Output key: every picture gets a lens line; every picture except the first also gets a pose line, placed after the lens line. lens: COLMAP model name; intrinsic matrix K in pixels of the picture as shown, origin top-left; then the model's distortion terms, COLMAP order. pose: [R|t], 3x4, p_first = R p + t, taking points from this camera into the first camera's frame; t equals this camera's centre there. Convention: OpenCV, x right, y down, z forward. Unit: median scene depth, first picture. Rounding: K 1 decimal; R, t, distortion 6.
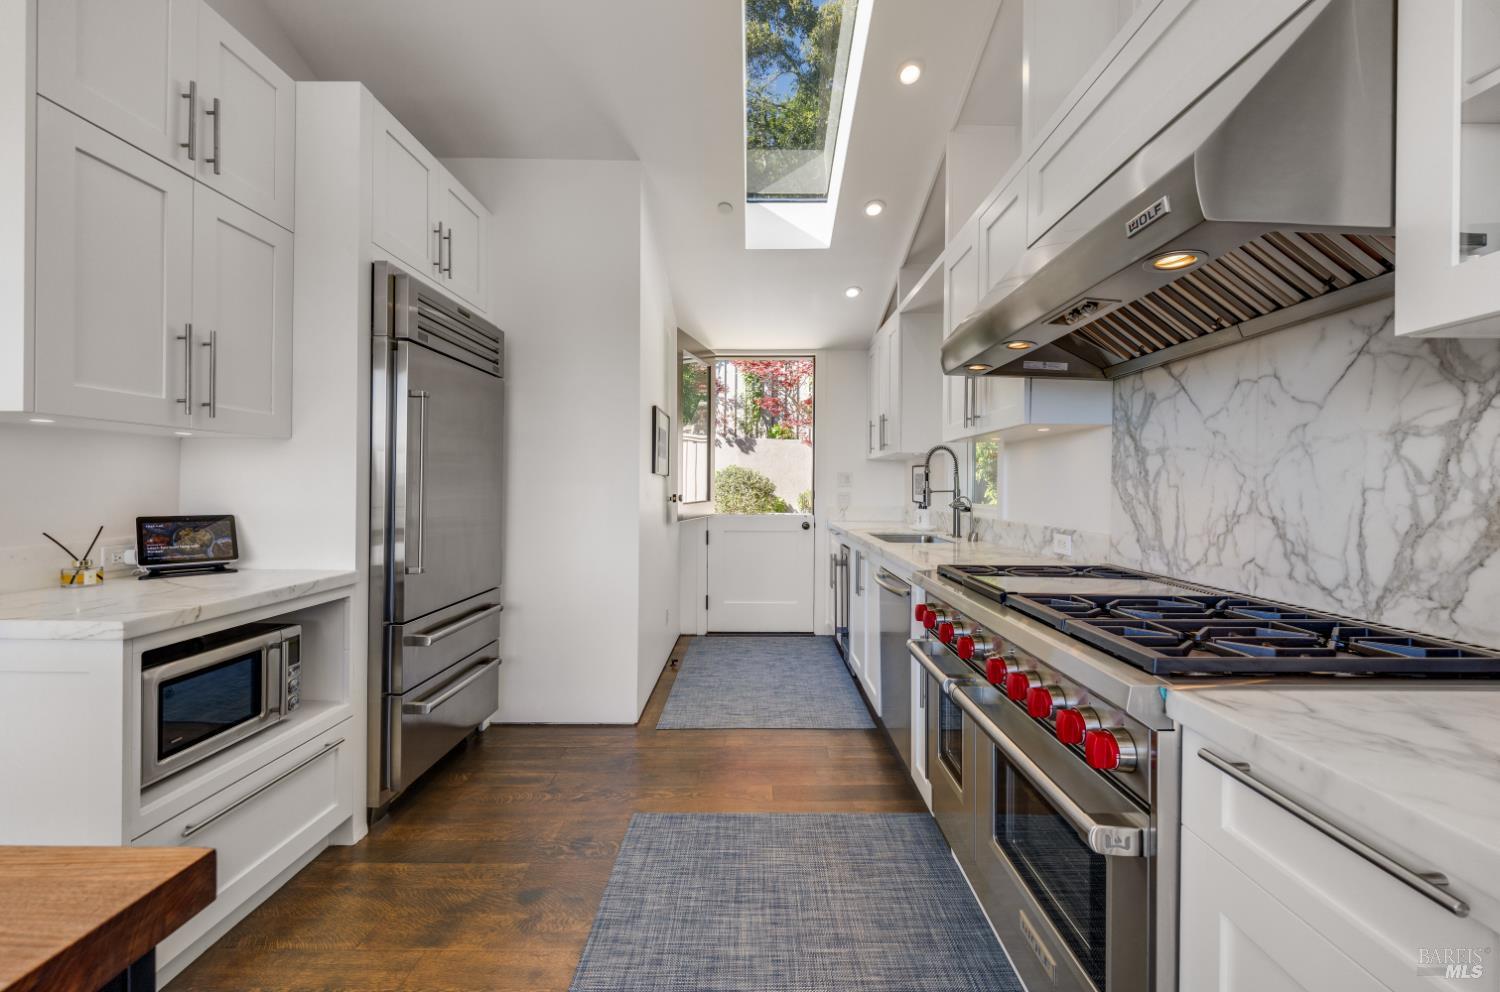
lens RADIAL K [[606.0, 0, 760.1], [0, 606.0, 484.4], [0, 0, 1]] dist [0.001047, 0.000090]
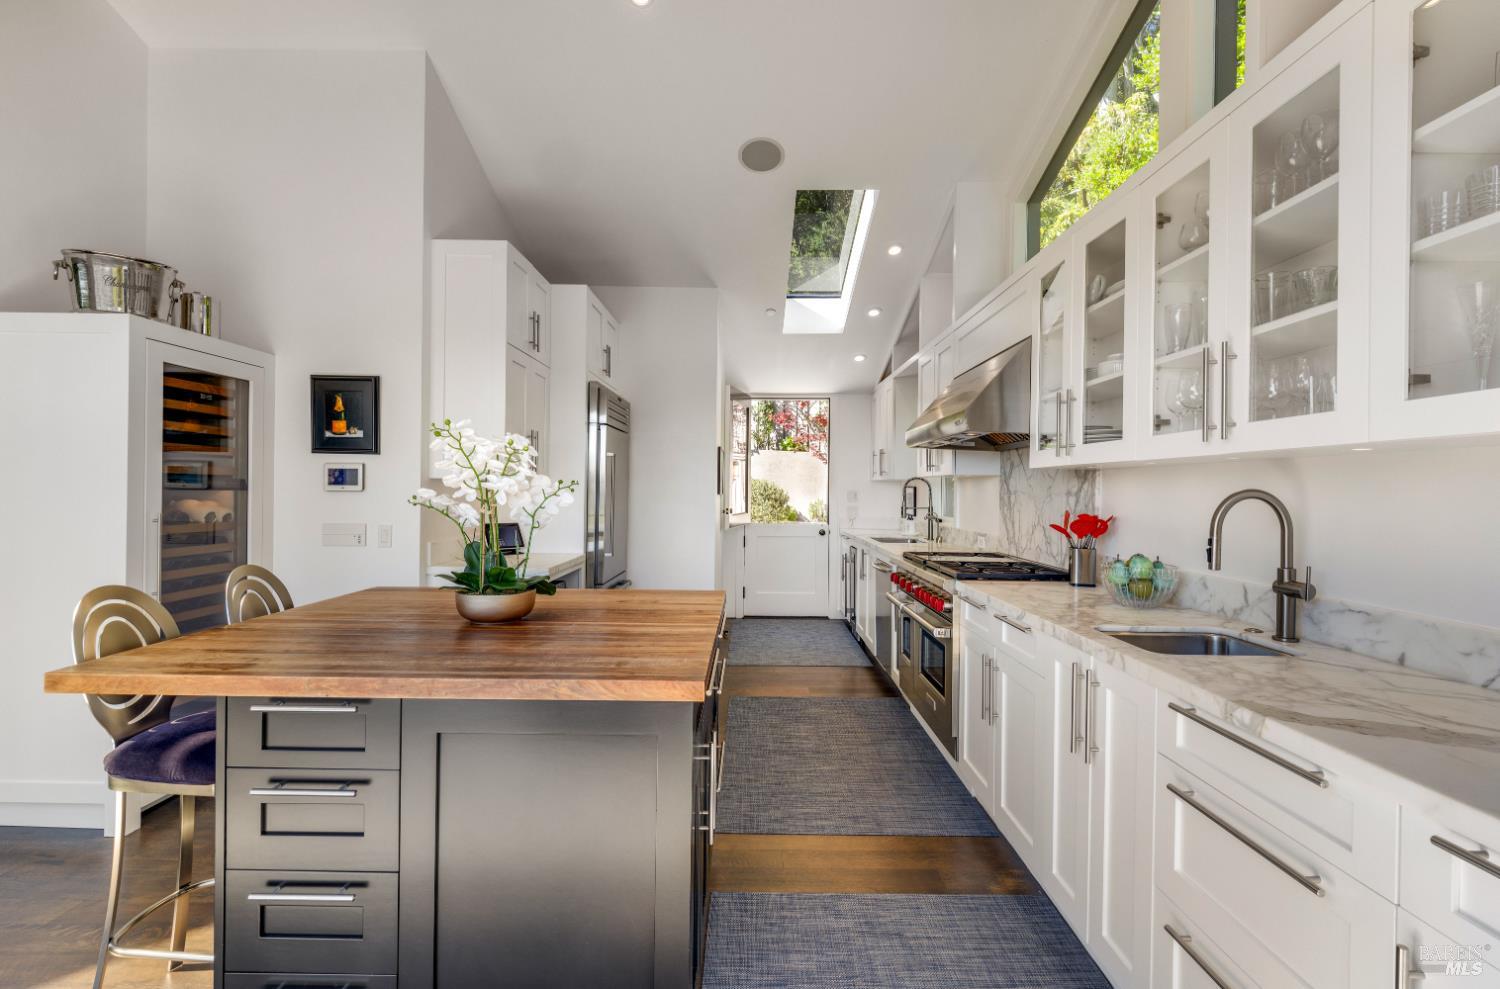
lens RADIAL K [[690.0, 0, 750.0], [0, 690.0, 494.5], [0, 0, 1]] dist [-0.000891, 0.000017]
pose [[0.999947, 0.002700, -0.009959, -0.155486], [-0.002606, 0.999952, 0.009396, -0.061803], [0.009984, -0.009370, 0.999906, -1.125366]]
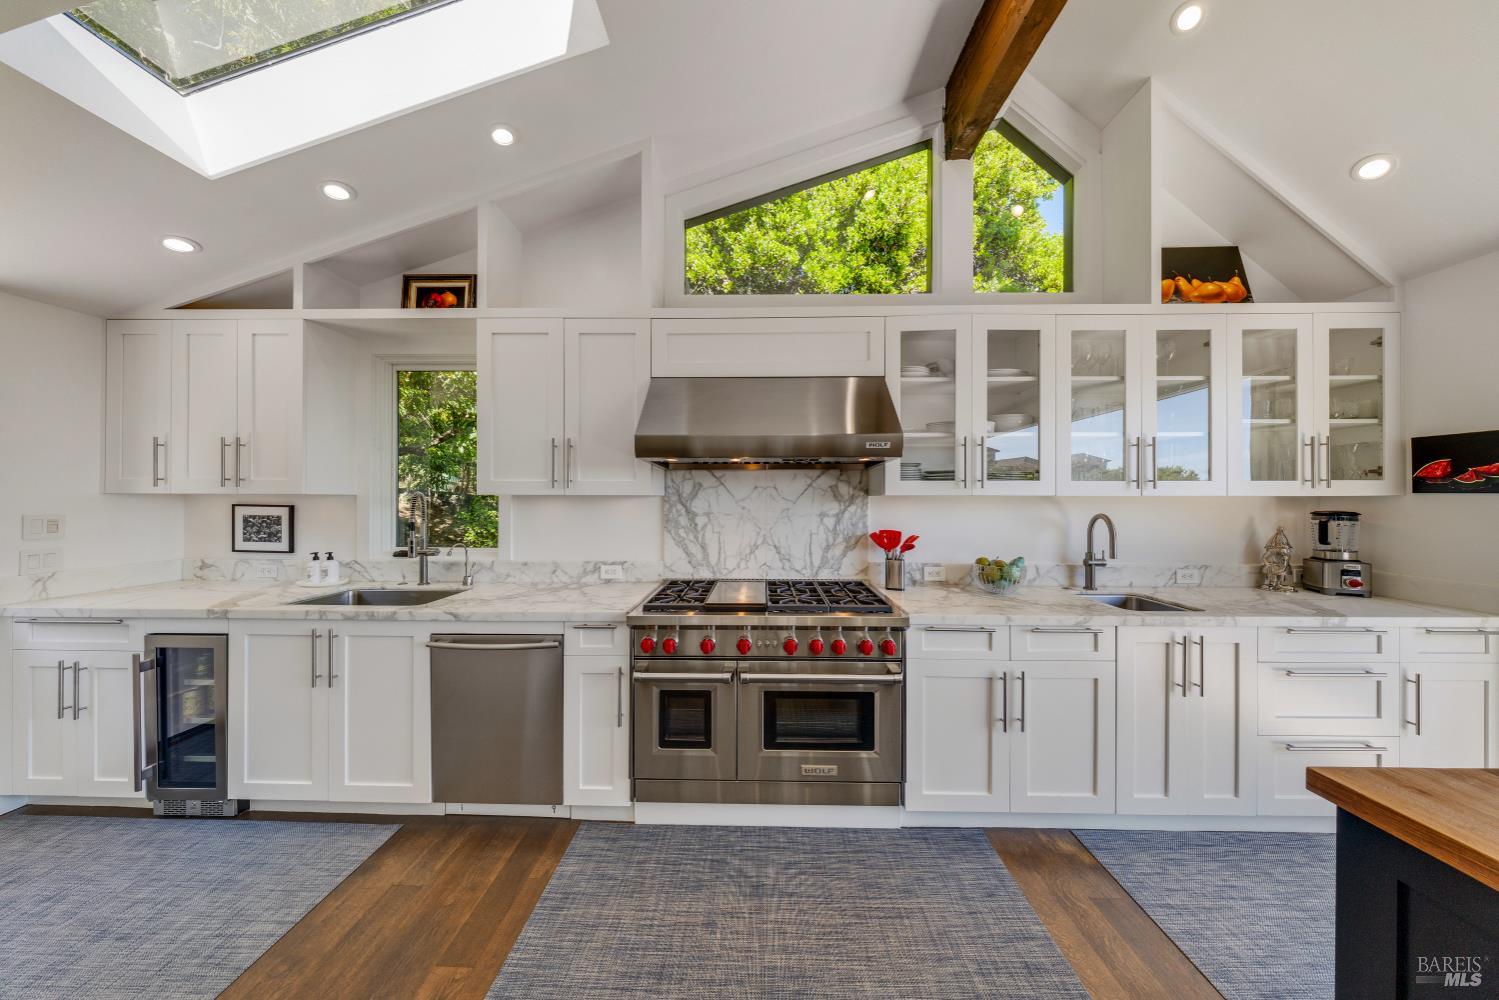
lens RADIAL K [[417.9, 0, 749.5], [0, 417.9, 500.0], [0, 0, 1]] dist [0.004526, -0.000074]
pose [[0.016768, -0.009107, 0.999818, -0.601484], [-0.006200, 0.999938, 0.009212, -0.103083], [-0.999840, -0.006353, 0.016710, 0.770560]]
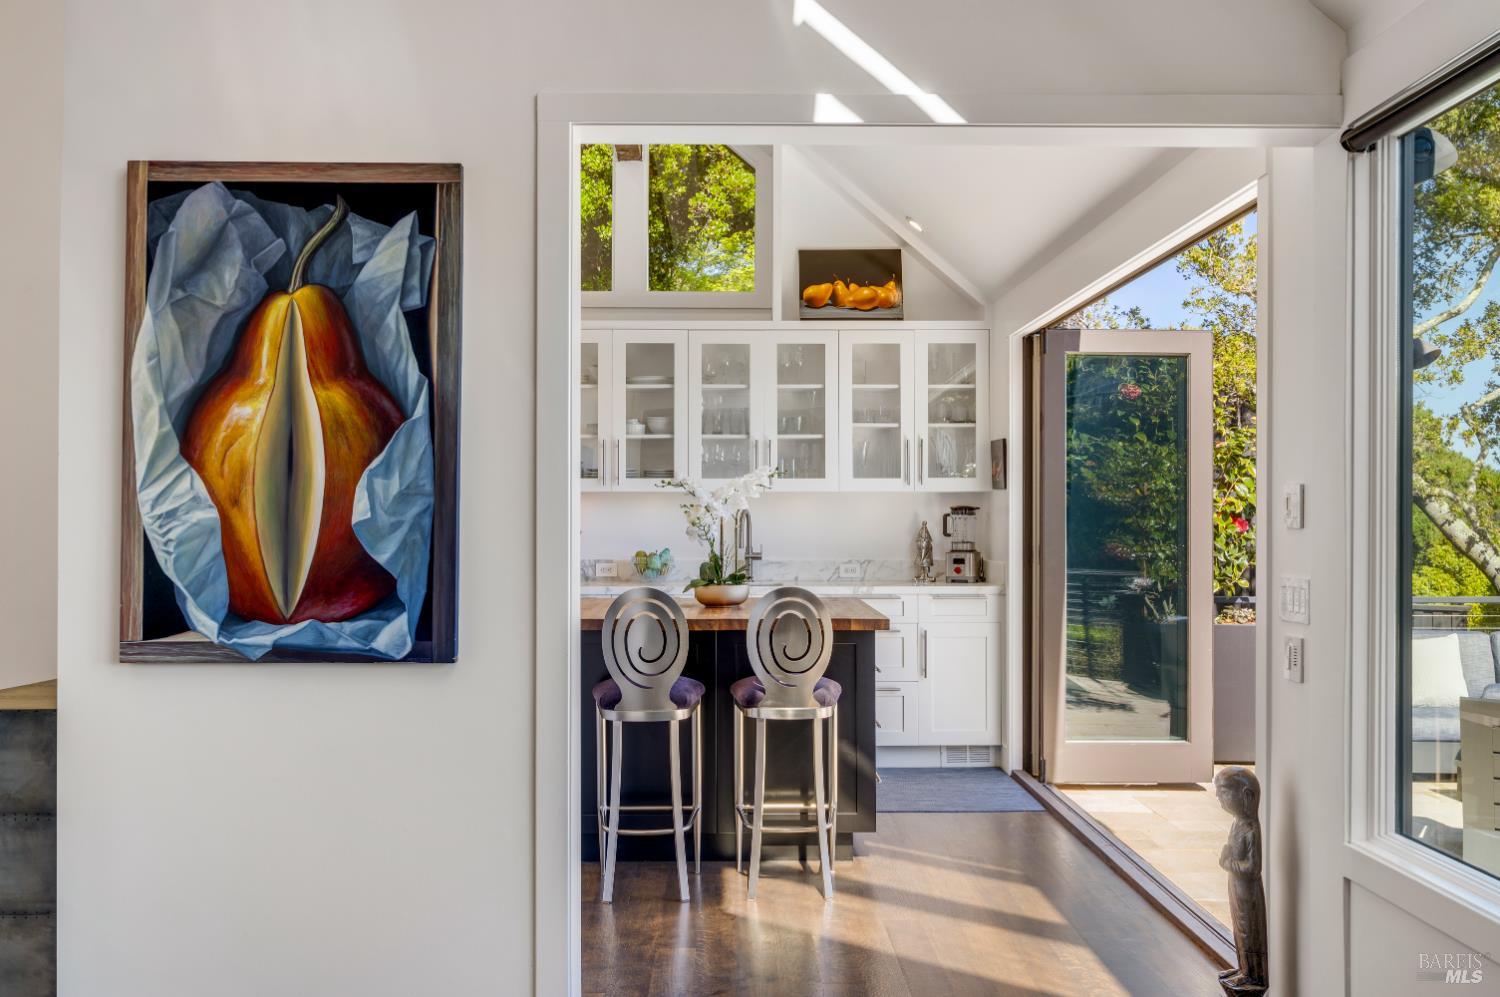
lens RADIAL K [[1475.2, 0, 750.0], [0, 1475.2, 498.5], [0, 0, 1]] dist [-0.072322, 0.000969]
pose [[-0.015916, 0.007843, 0.999843, -3.645273], [-0.004574, 0.999958, -0.007917, -0.058404], [-0.999863, -0.004699, -0.015880, -0.083510]]
